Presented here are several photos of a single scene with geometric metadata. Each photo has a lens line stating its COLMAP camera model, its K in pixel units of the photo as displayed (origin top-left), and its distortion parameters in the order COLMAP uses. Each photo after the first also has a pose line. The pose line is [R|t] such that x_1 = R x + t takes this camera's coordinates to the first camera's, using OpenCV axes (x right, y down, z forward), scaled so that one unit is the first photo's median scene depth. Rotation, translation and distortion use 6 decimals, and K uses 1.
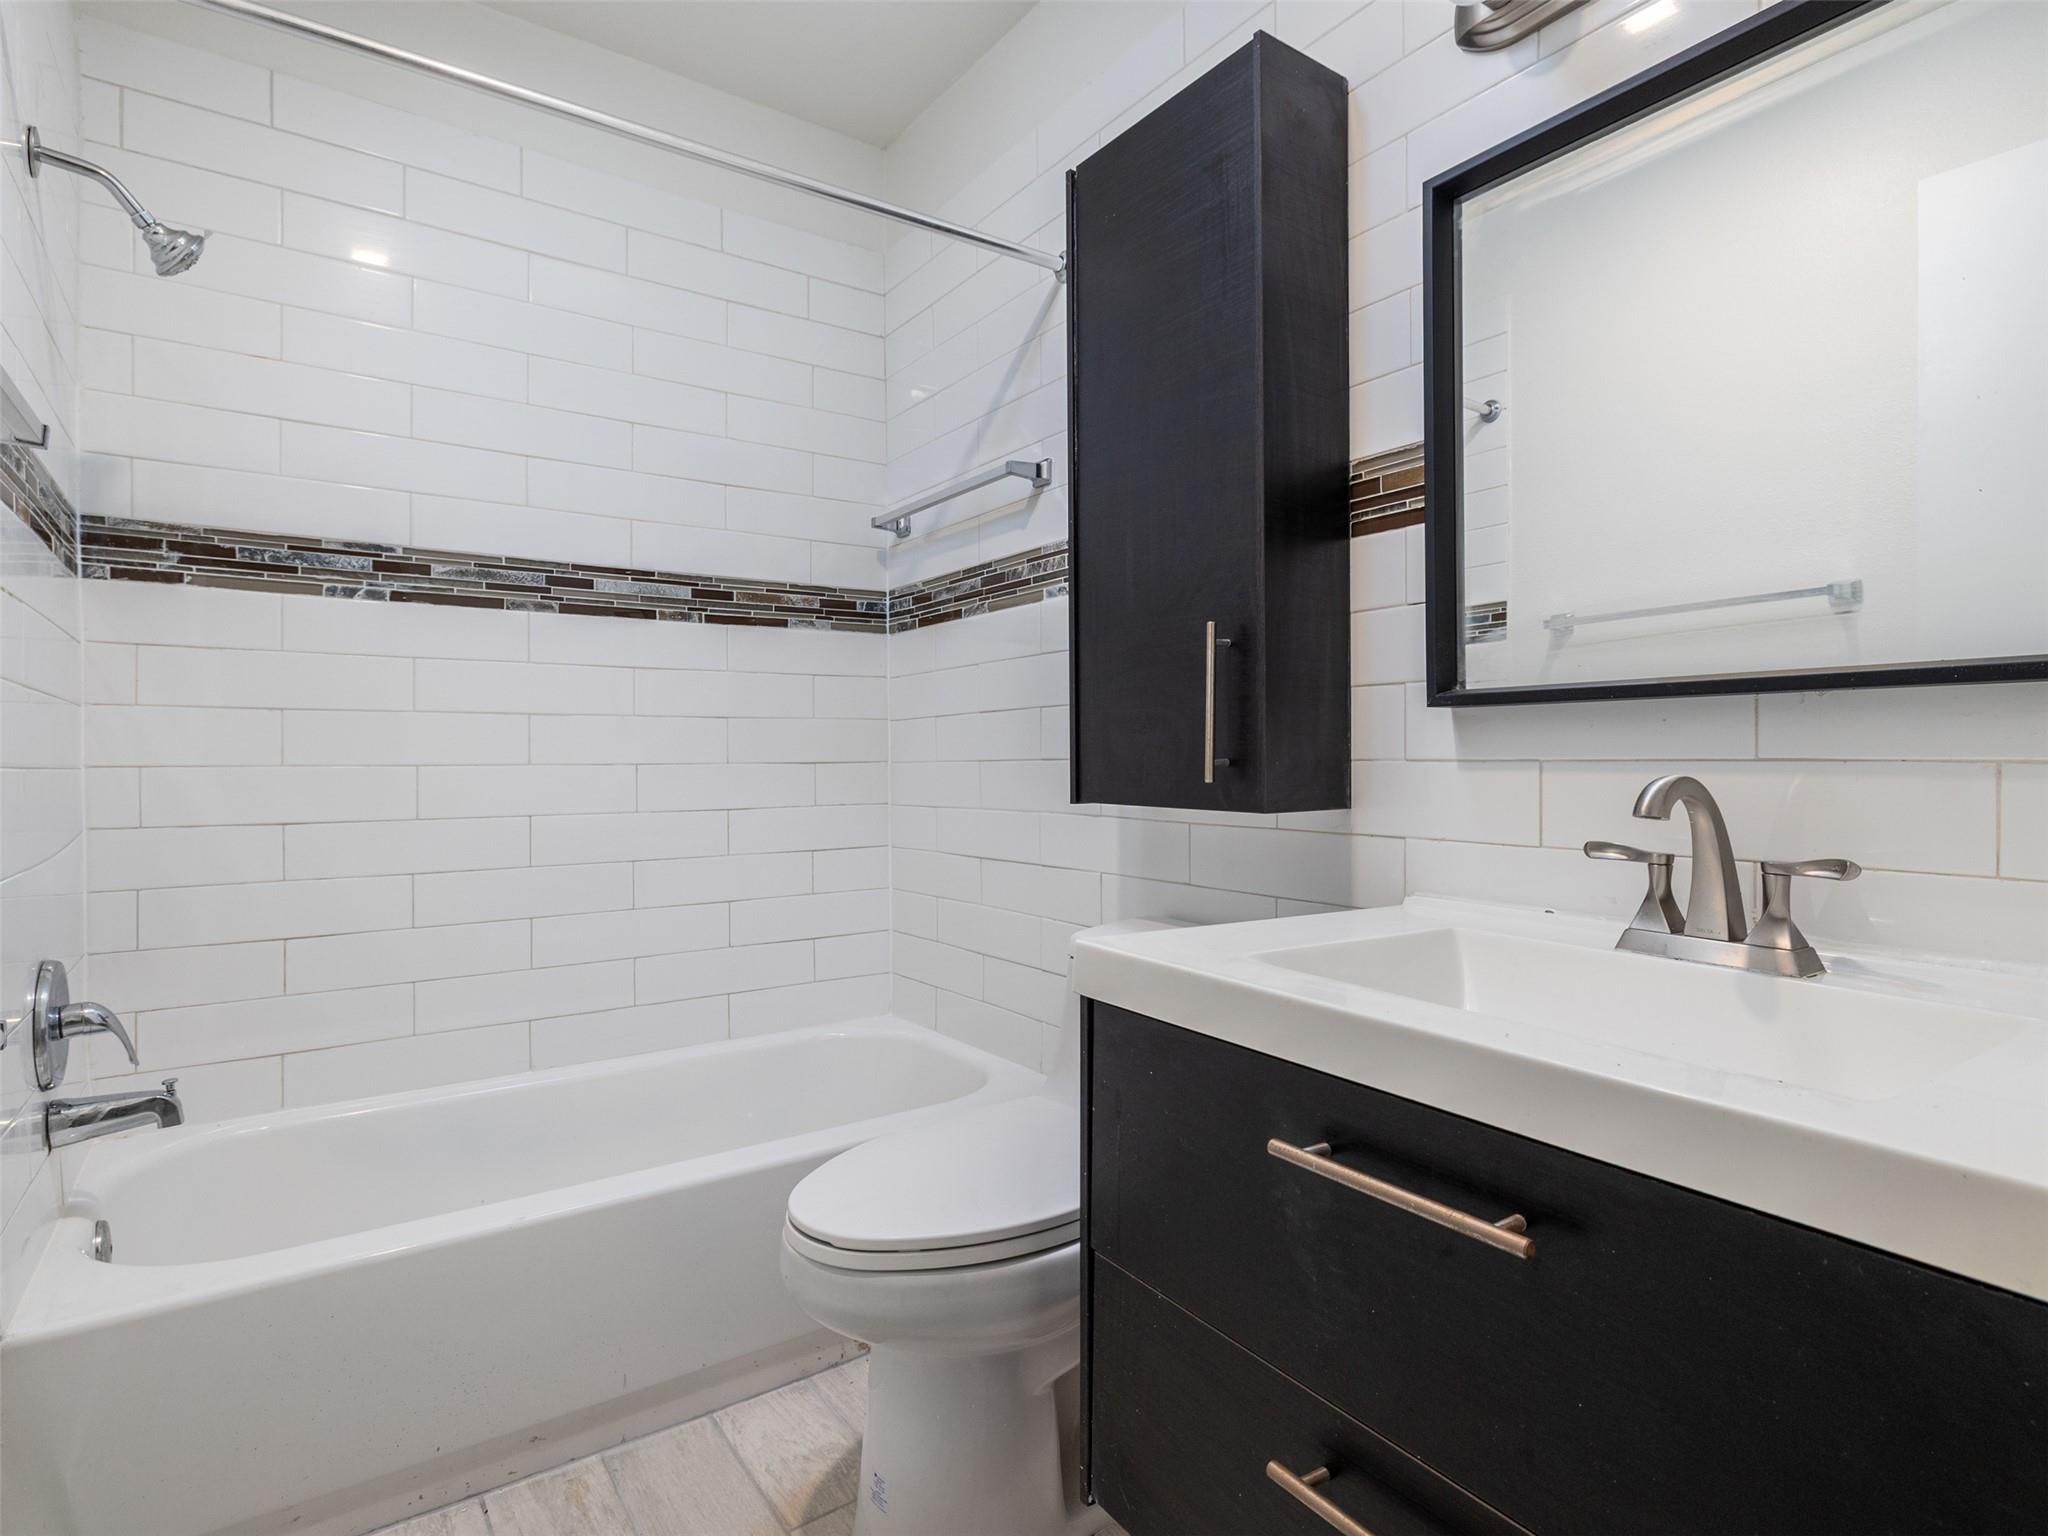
lens RADIAL K [[1104.3, 0, 1031.0], [0, 1104.3, 760.4], [0, 0, 1]] dist [-0.005195, -0.000071]
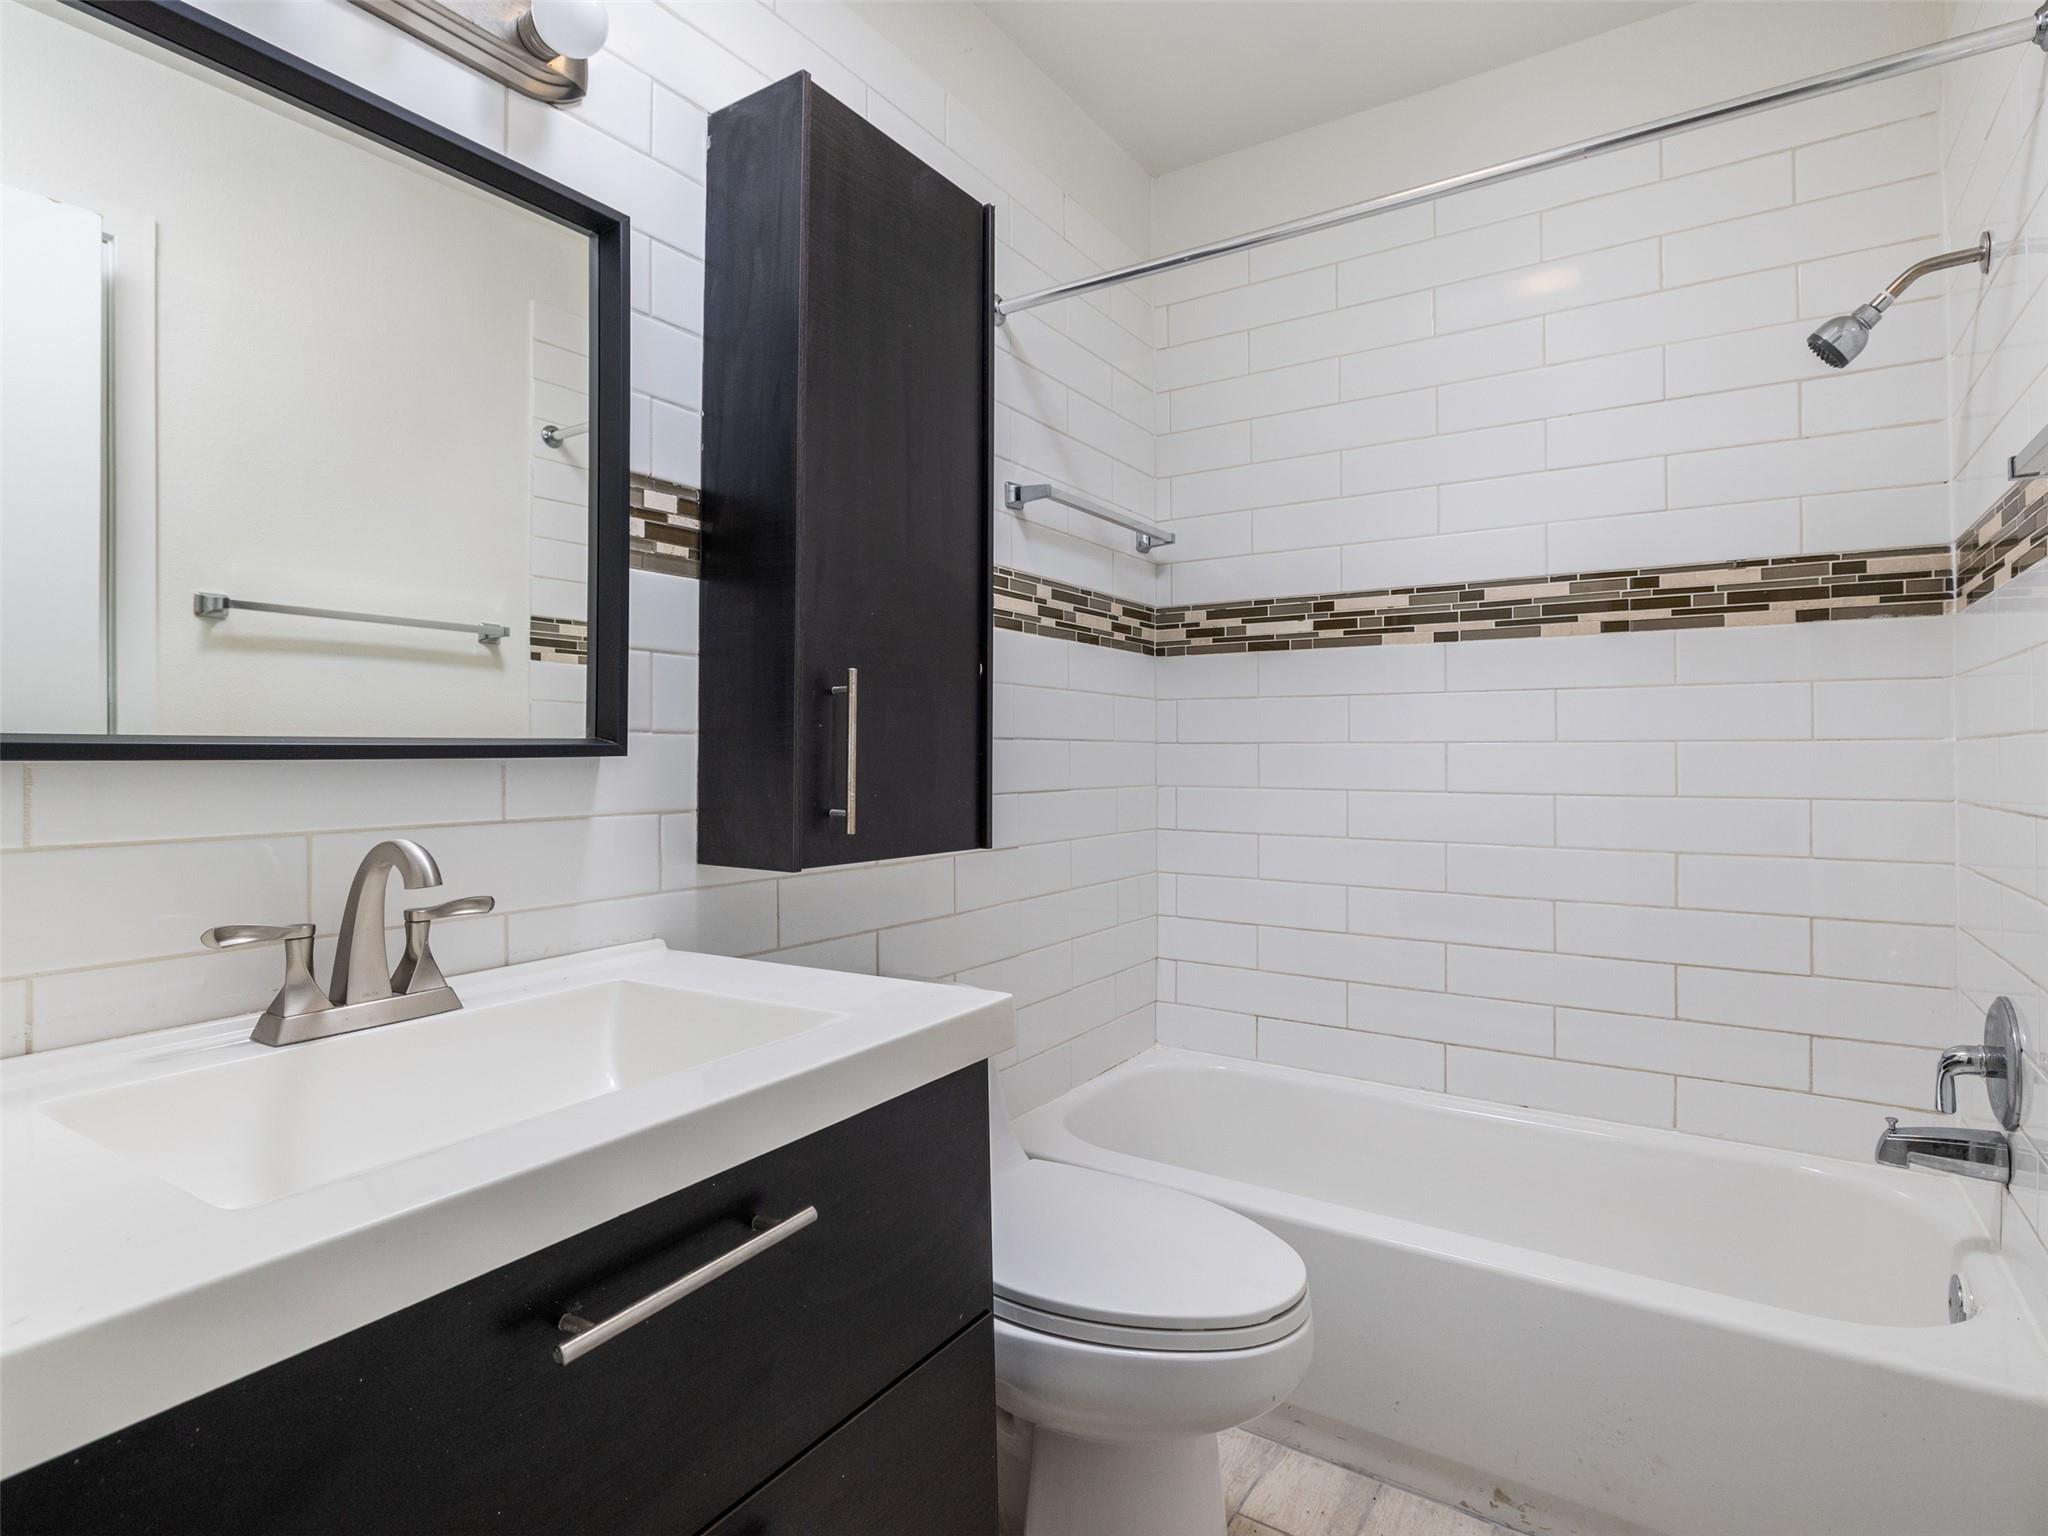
lens RADIAL K [[1104.3, 0, 1031.0], [0, 1104.3, 760.4], [0, 0, 1]] dist [-0.005195, -0.000071]
pose [[-0.398823, 0.018506, 0.916841, -0.552817], [0.044494, 0.999009, -0.000810, -0.025069], [-0.915948, 0.040471, -0.399251, 0.928475]]
